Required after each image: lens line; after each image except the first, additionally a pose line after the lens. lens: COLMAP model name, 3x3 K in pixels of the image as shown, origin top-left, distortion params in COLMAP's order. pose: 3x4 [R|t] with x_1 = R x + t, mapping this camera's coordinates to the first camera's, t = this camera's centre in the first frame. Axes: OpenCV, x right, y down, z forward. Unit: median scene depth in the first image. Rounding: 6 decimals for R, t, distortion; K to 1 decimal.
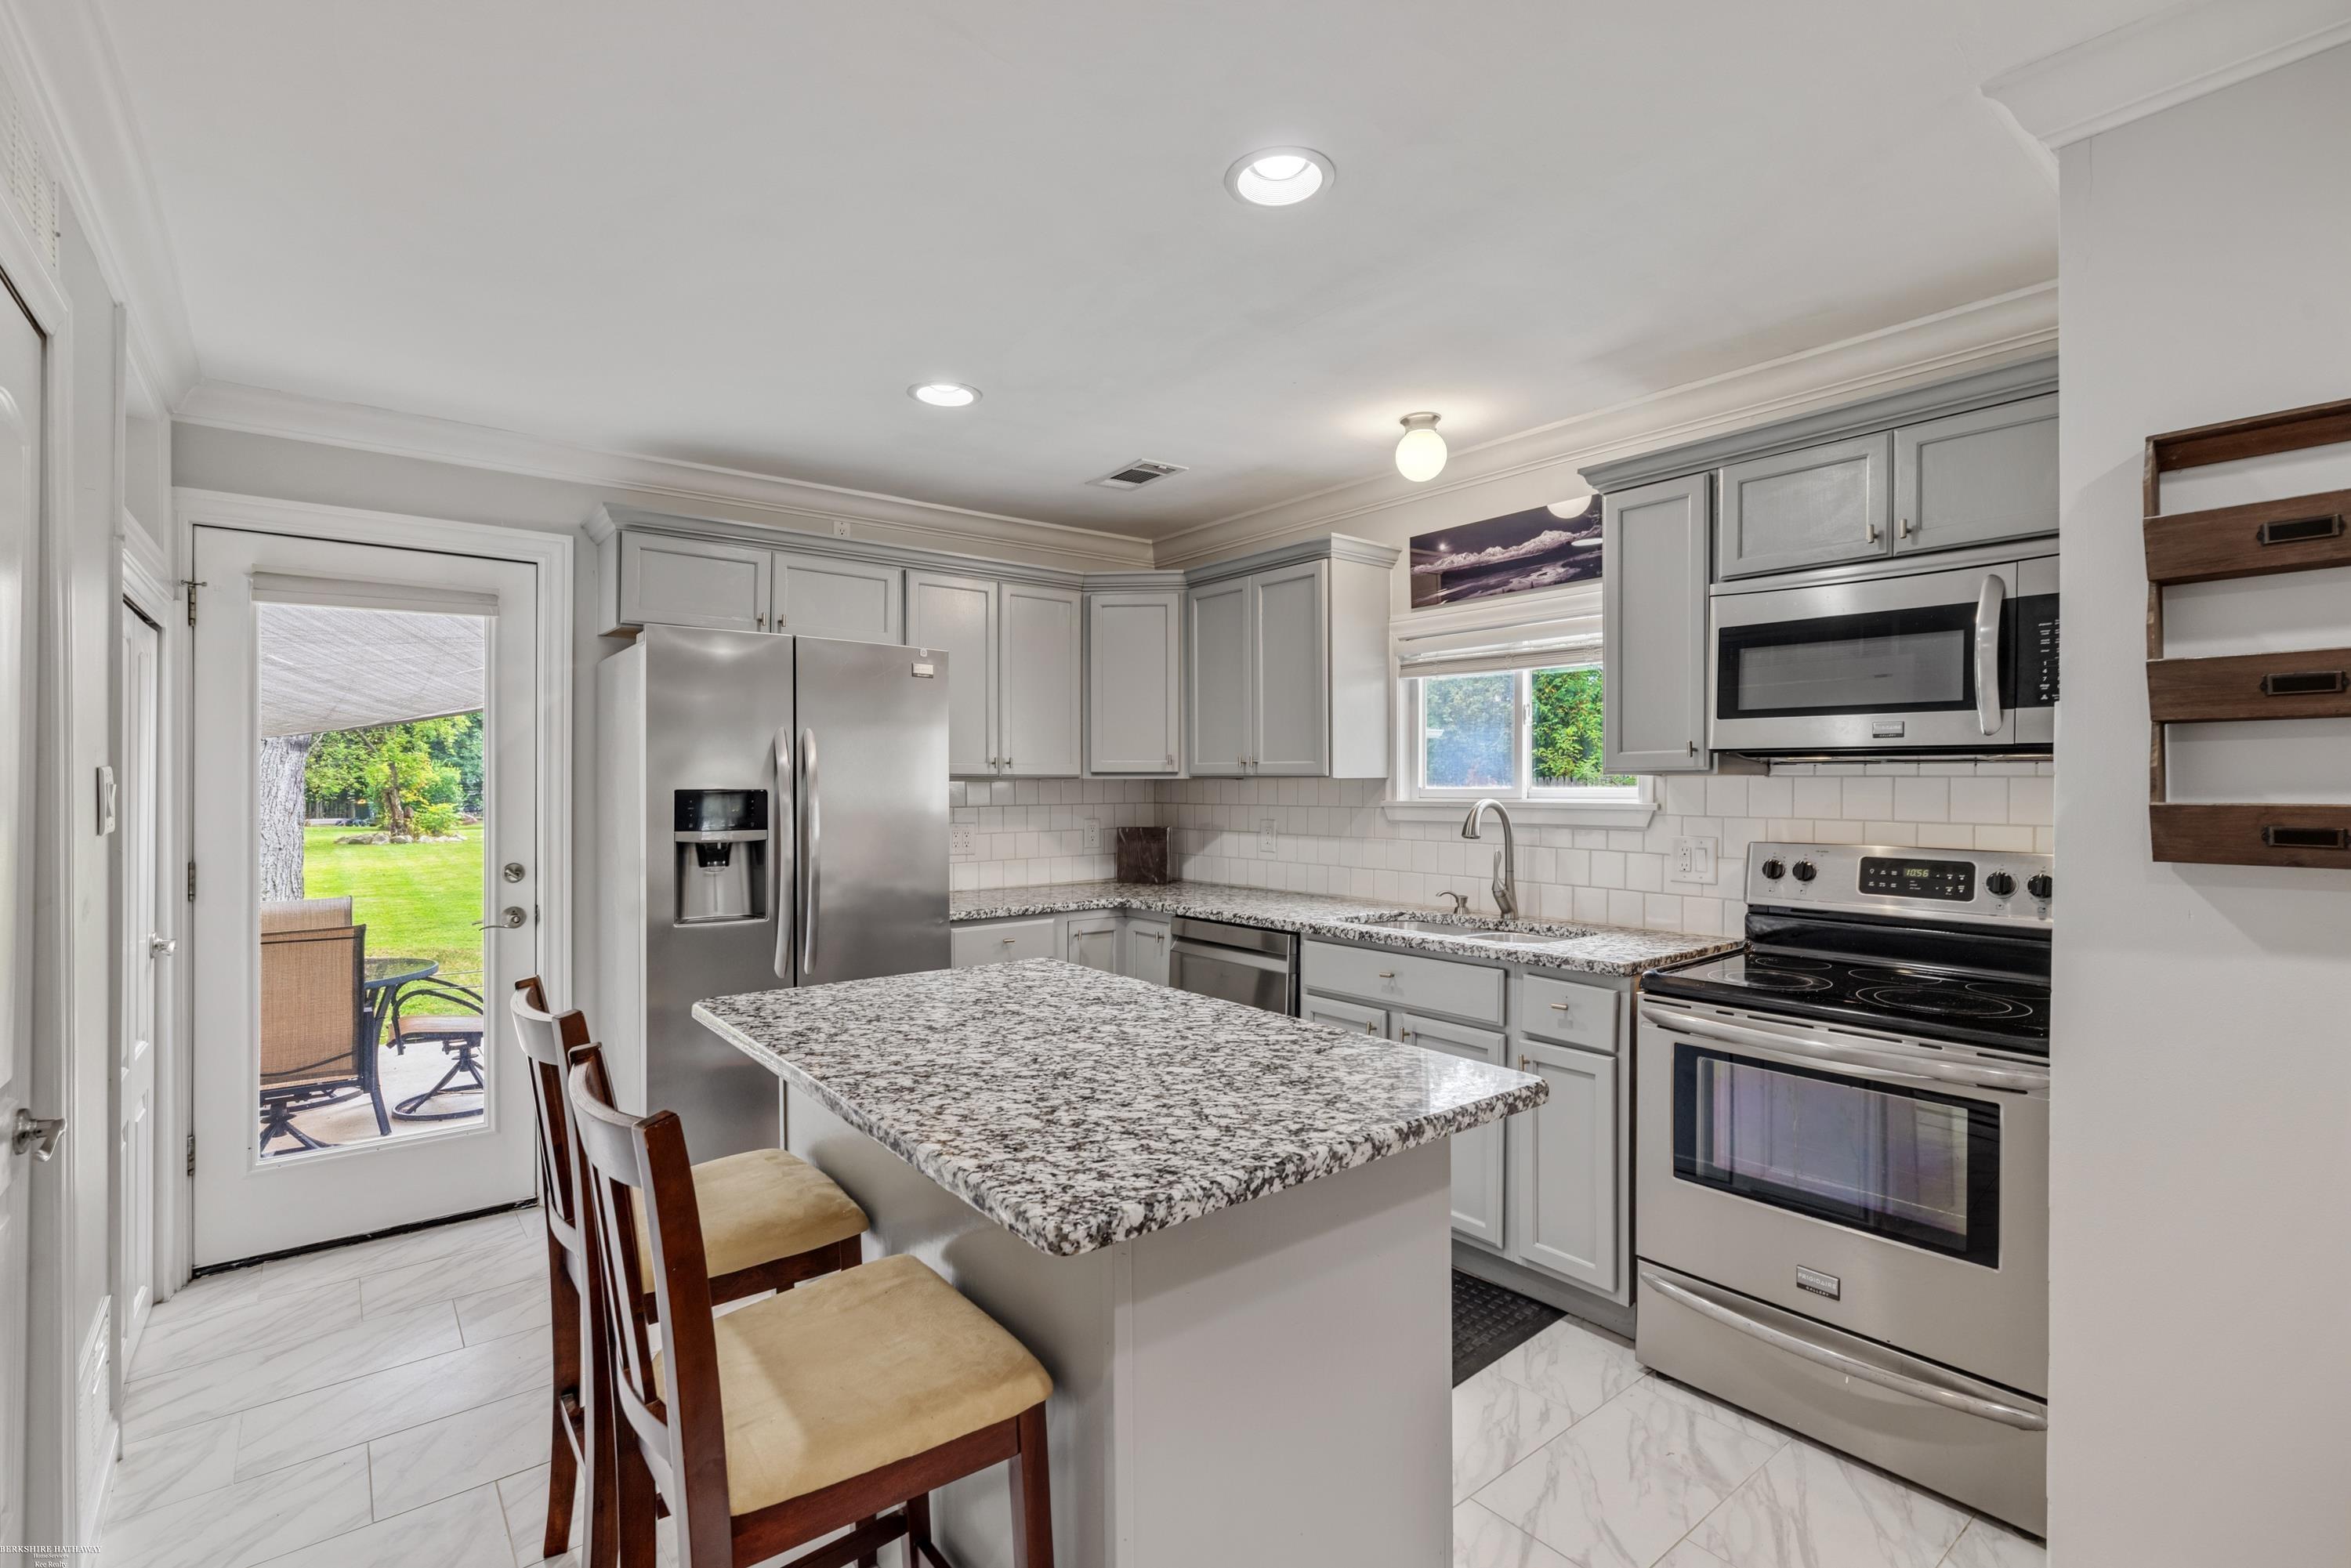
lens RADIAL K [[1070.8, 0, 1176.4], [0, 1070.8, 783.2], [0, 0, 1]] dist [0.000514, -0.000019]
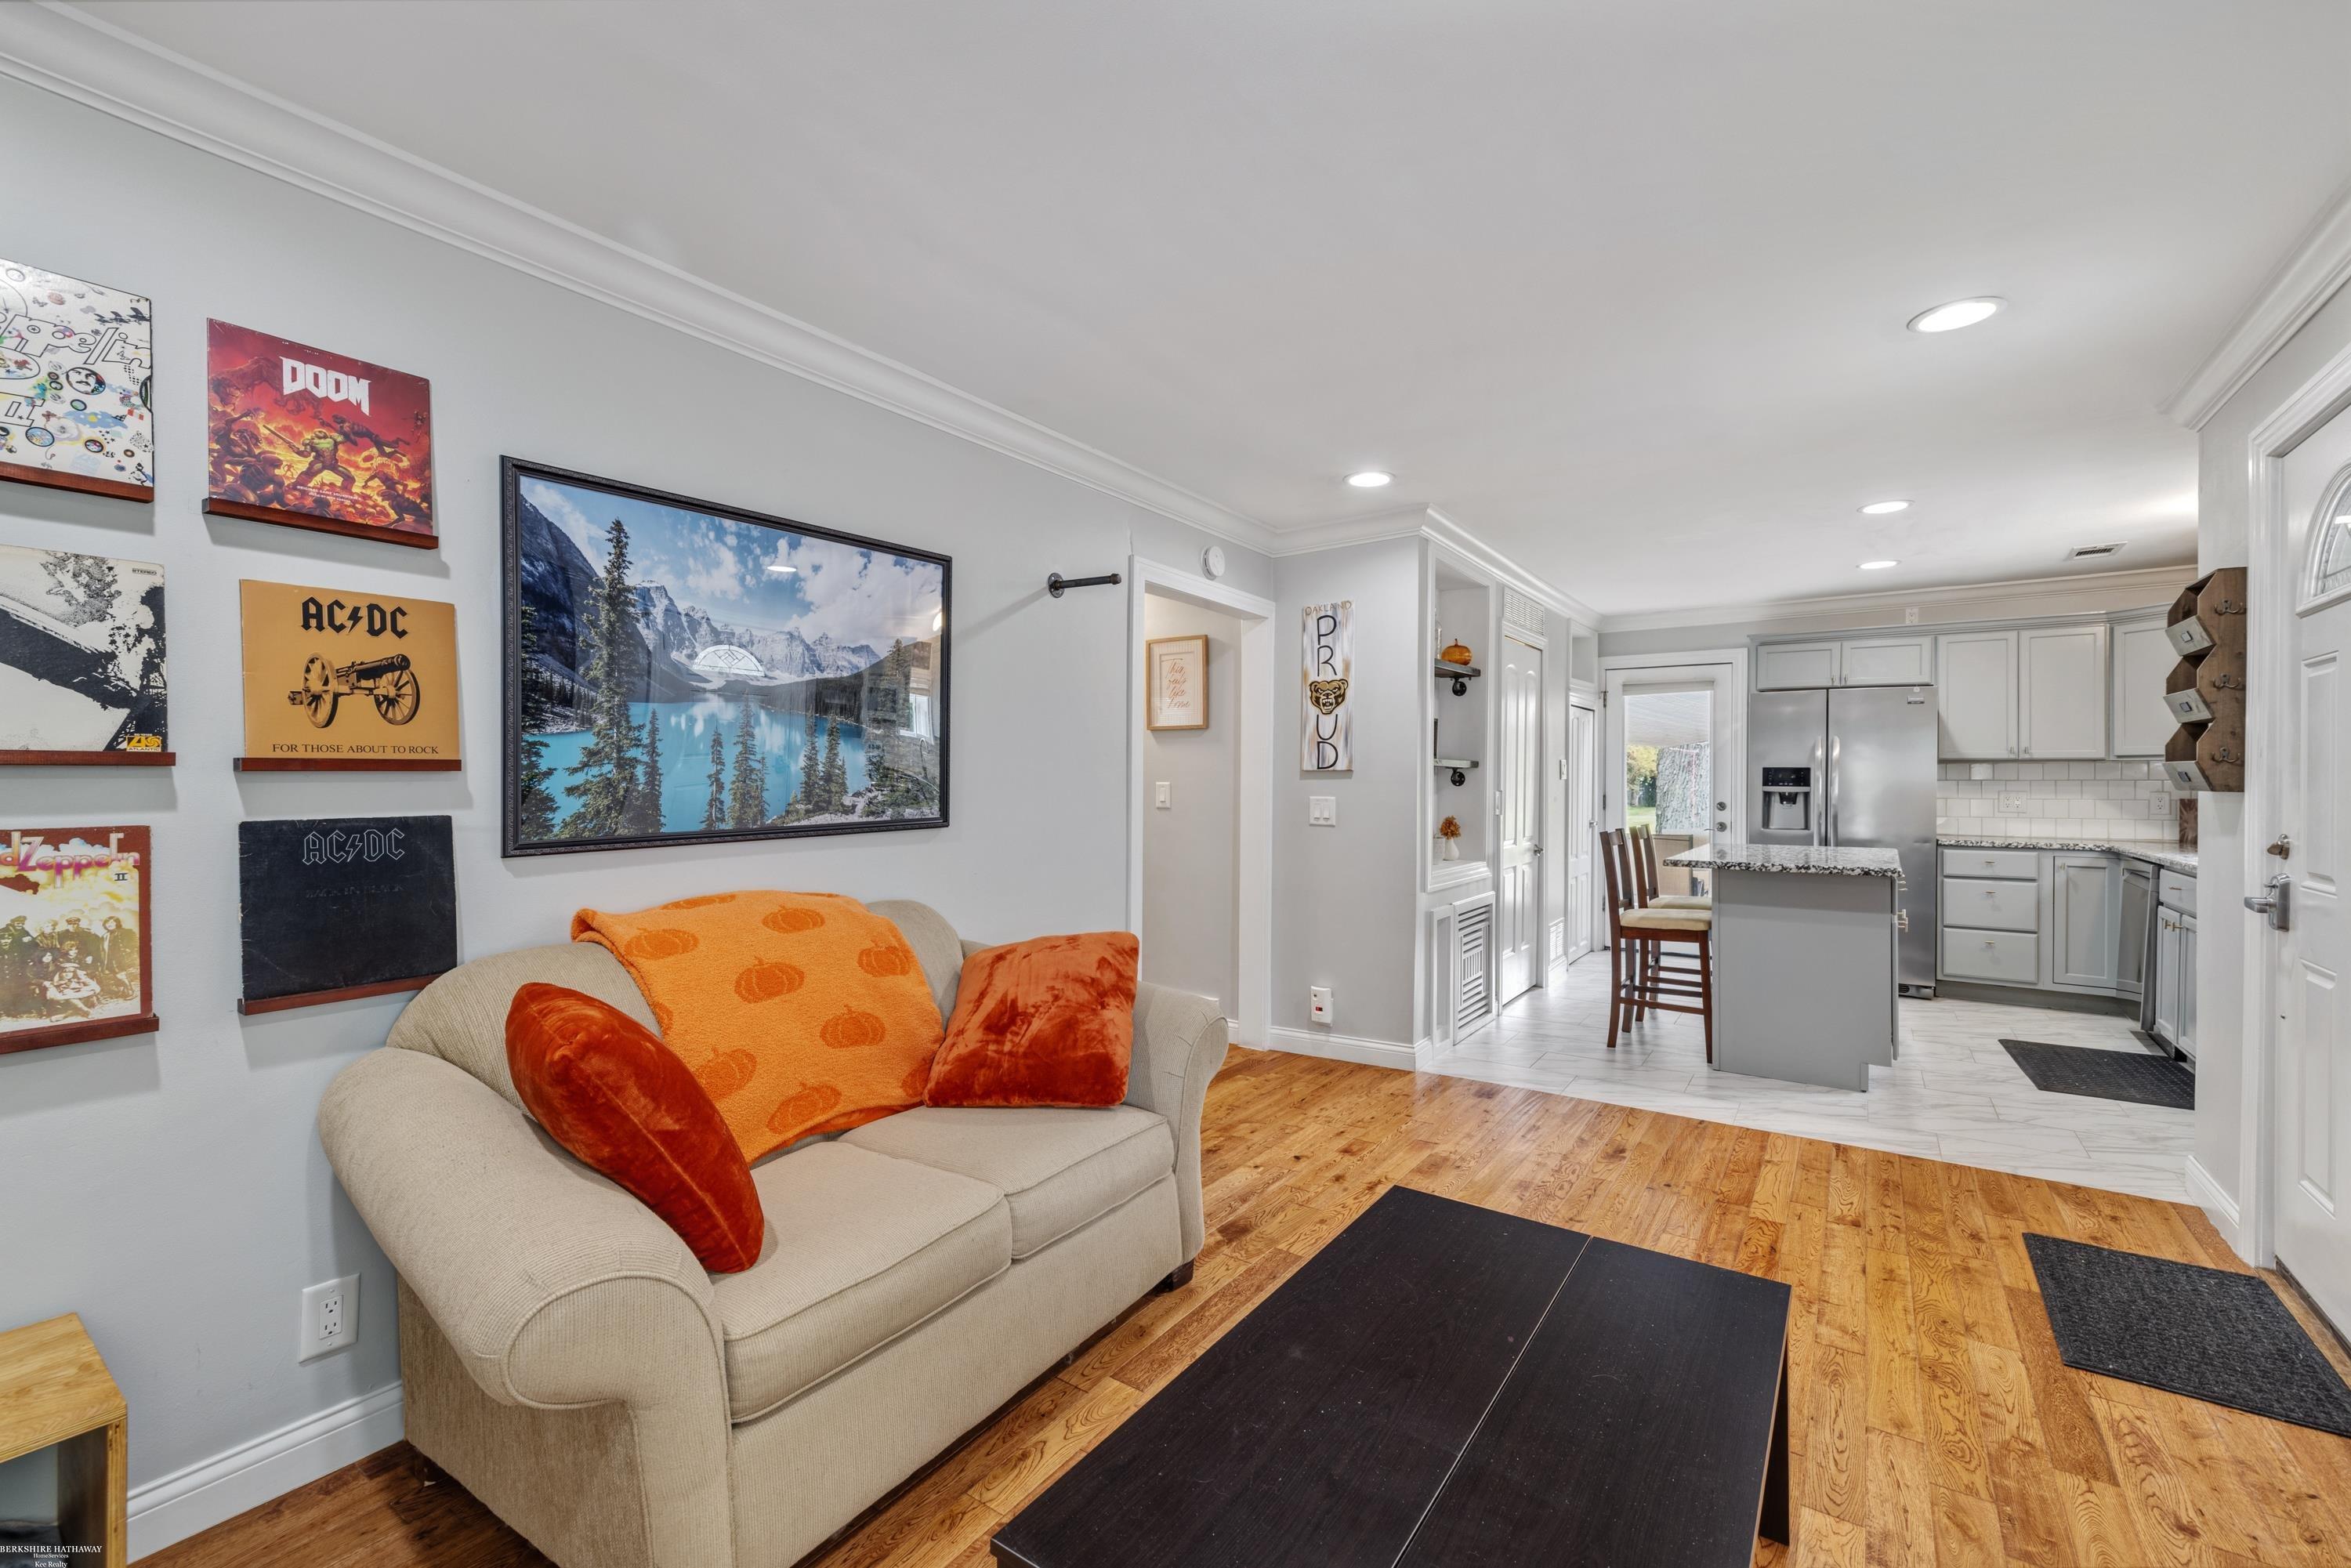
lens RADIAL K [[1017.1, 0, 1178.2], [0, 1017.1, 785.3], [0, 0, 1]] dist [0.000151, 0.000014]
pose [[0.300204, 0.009092, -0.953832, 1.022705], [-0.002426, 0.999959, 0.008768, 0.024990], [0.953872, -0.000318, 0.300214, -0.673883]]
